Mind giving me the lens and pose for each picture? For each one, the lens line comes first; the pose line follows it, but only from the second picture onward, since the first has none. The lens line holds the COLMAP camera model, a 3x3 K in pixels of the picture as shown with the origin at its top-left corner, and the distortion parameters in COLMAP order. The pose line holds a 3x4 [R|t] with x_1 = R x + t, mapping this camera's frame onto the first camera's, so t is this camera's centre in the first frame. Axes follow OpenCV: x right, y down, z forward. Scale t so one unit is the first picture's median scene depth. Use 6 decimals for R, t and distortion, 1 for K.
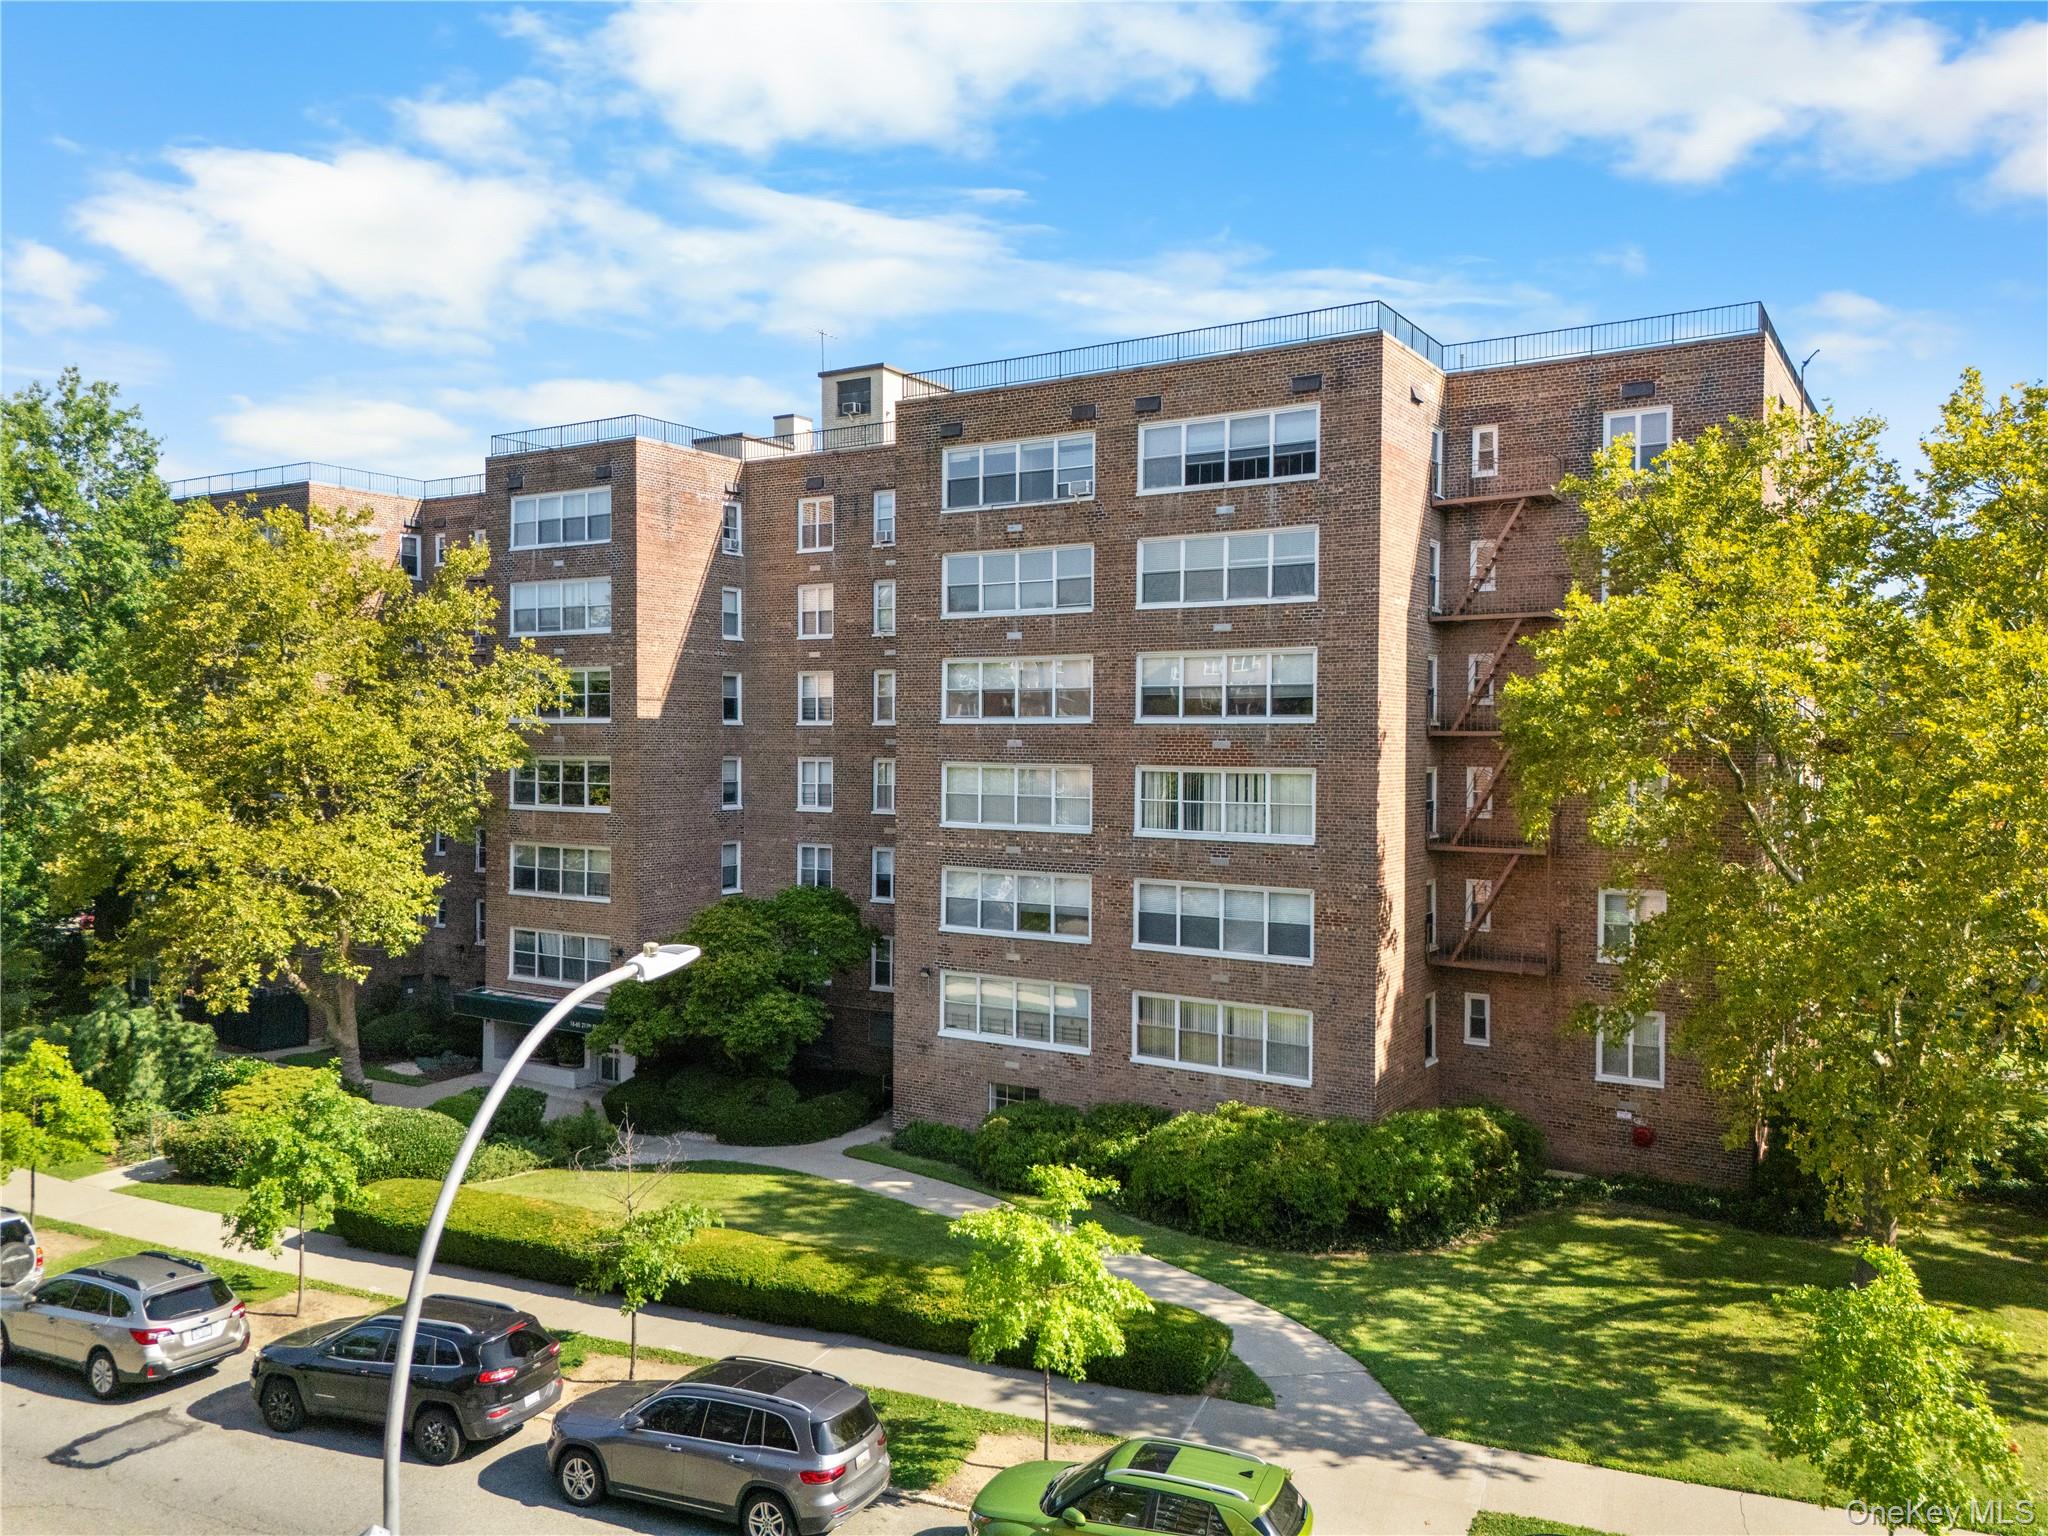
lens RADIAL K [[1521.4, 0, 1024.0], [0, 1521.4, 768.0], [0, 0, 1]] dist [0.077614, -0.001980]
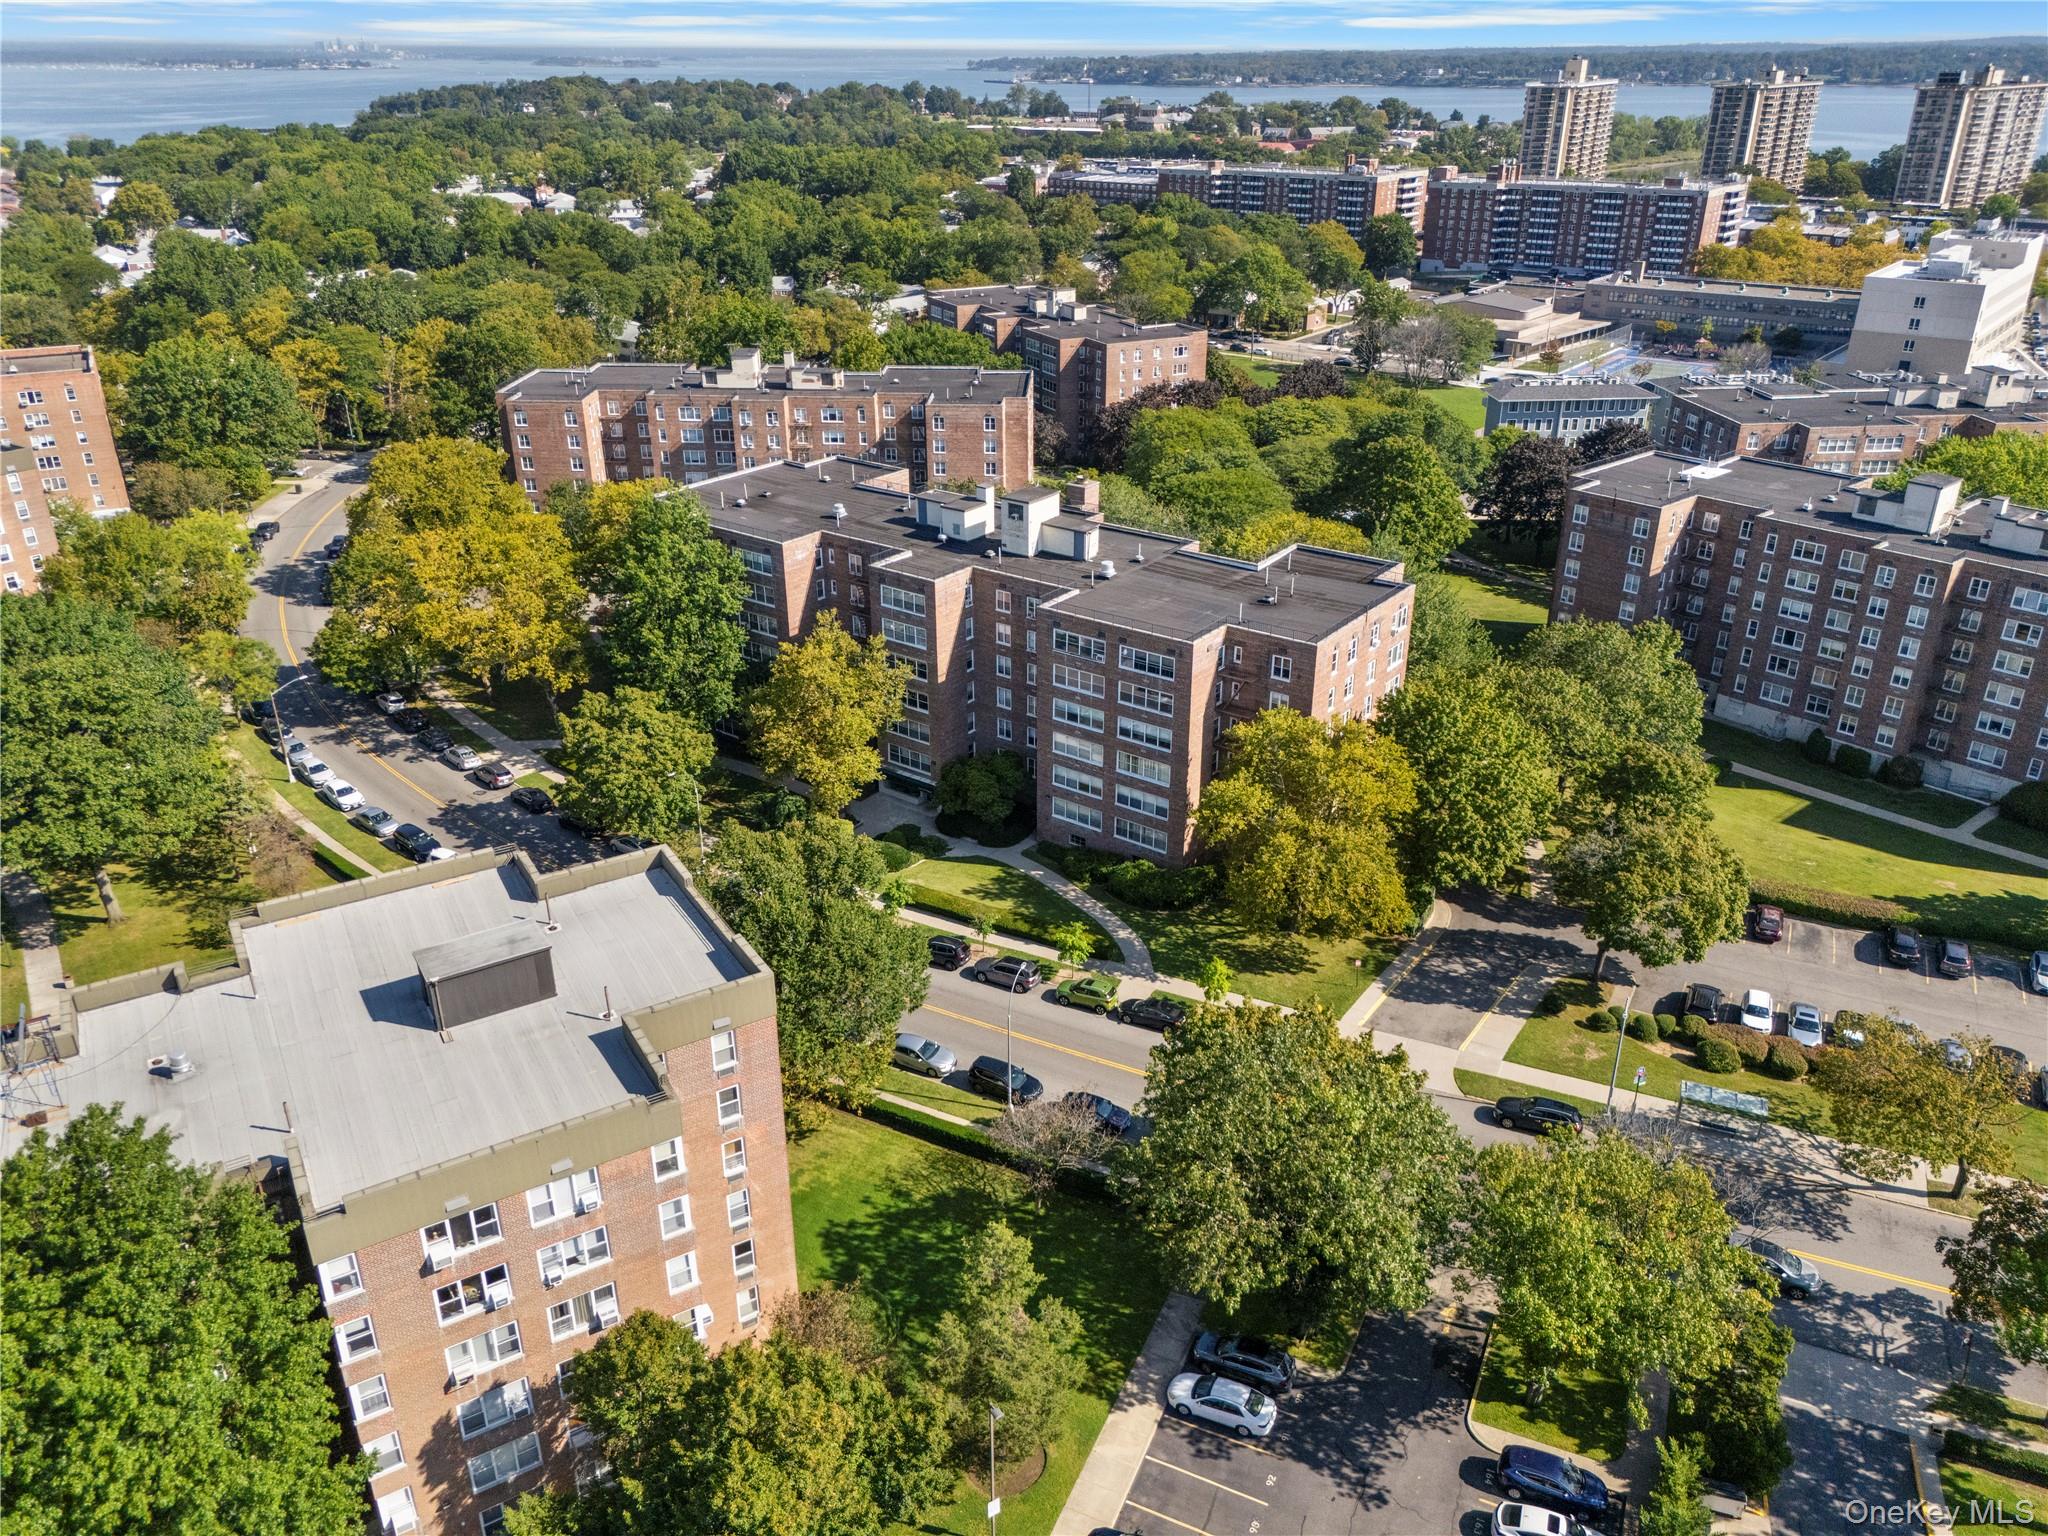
lens RADIAL K [[1521.4, 0, 1024.0], [0, 1521.4, 768.0], [0, 0, 1]] dist [0.077614, -0.001980]
pose [[0.997030, 0.025093, -0.072814, 0.108709], [0.007185, 0.911005, 0.412333, -1.196933], [0.076680, -0.411631, 0.908119, -1.746620]]
